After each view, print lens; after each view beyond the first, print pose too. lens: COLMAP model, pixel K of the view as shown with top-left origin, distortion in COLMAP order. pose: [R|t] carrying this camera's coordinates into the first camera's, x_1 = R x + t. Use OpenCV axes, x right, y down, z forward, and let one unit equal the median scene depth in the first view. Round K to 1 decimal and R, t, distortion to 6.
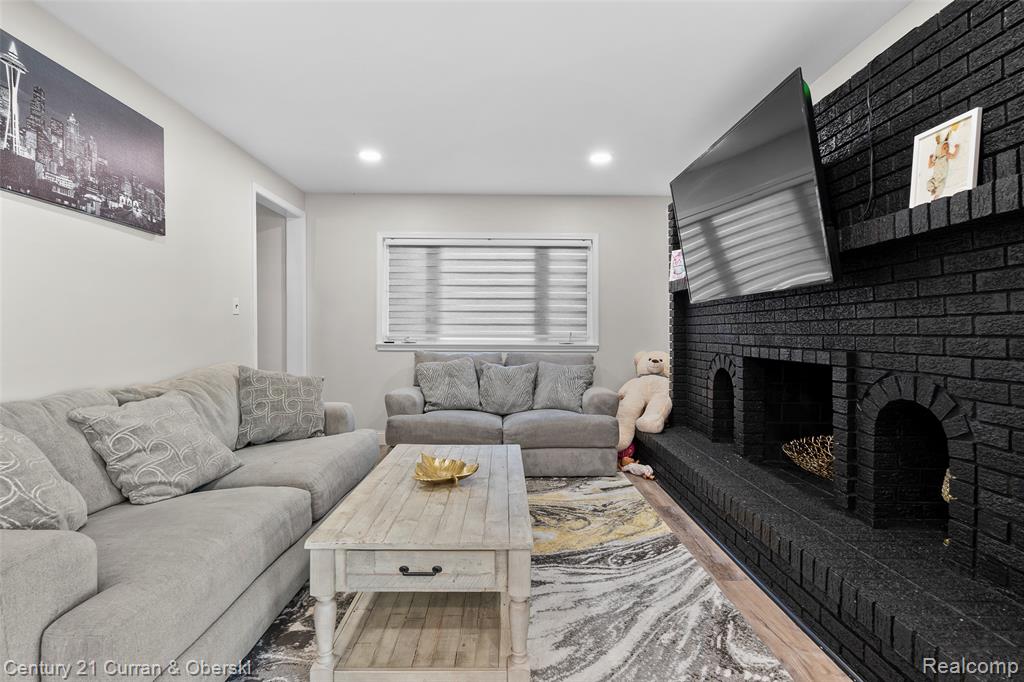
lens RADIAL K [[483.4, 0, 506.5], [0, 483.4, 337.3], [0, 0, 1]] dist [-0.000376, 0.000347]
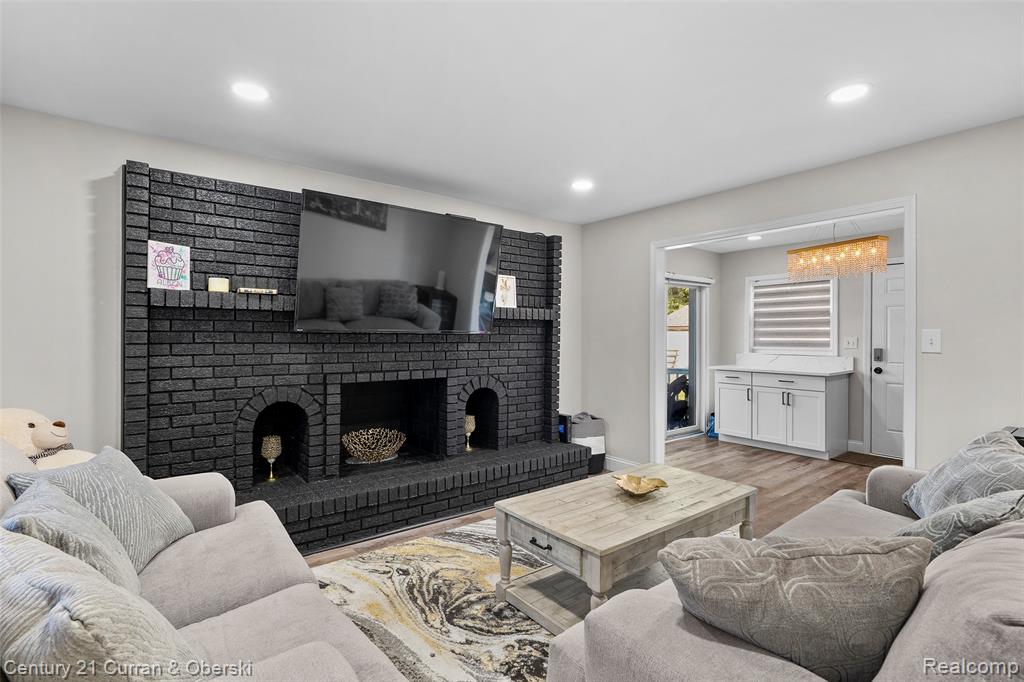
lens RADIAL K [[483.4, 0, 507.1], [0, 483.4, 340.6], [0, 0, 1]] dist [-0.000376, 0.000347]
pose [[-0.608827, -0.001086, 0.793302, -0.782507], [0.009521, 0.999917, 0.008675, -0.081919], [-0.793246, 0.012834, -0.608766, 1.760520]]
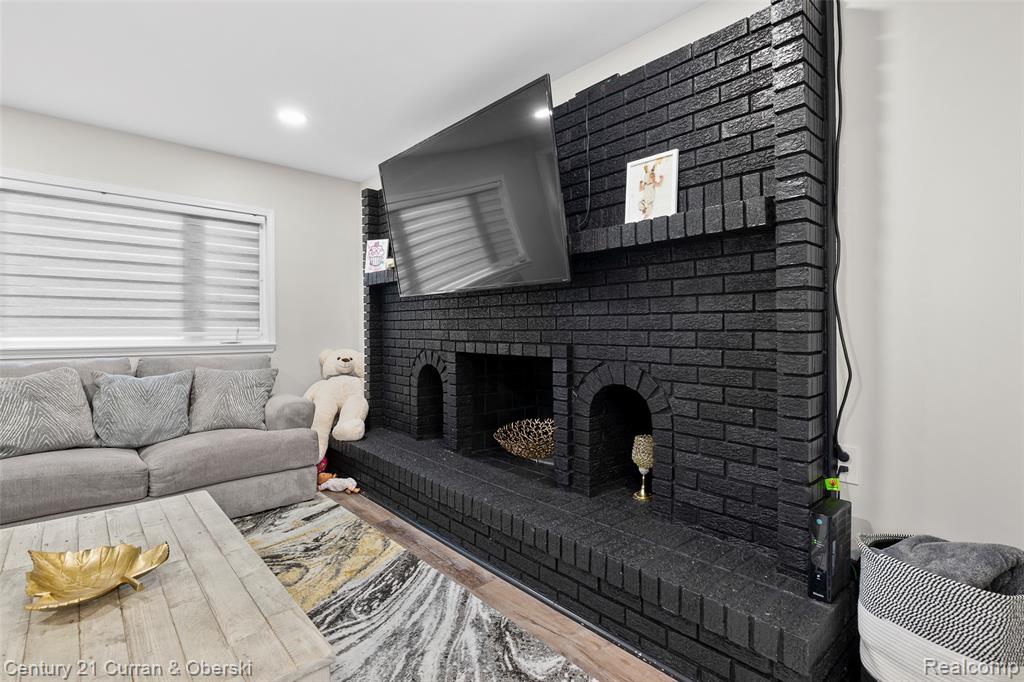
lens RADIAL K [[483.4, 0, 506.9], [0, 483.4, 332.2], [0, 0, 1]] dist [-0.000376, 0.000347]
pose [[0.749294, -0.007076, 0.662200, -0.125289], [0.009234, 0.999957, 0.000236, -0.001273], [-0.662173, 0.005937, 0.749327, 0.224927]]
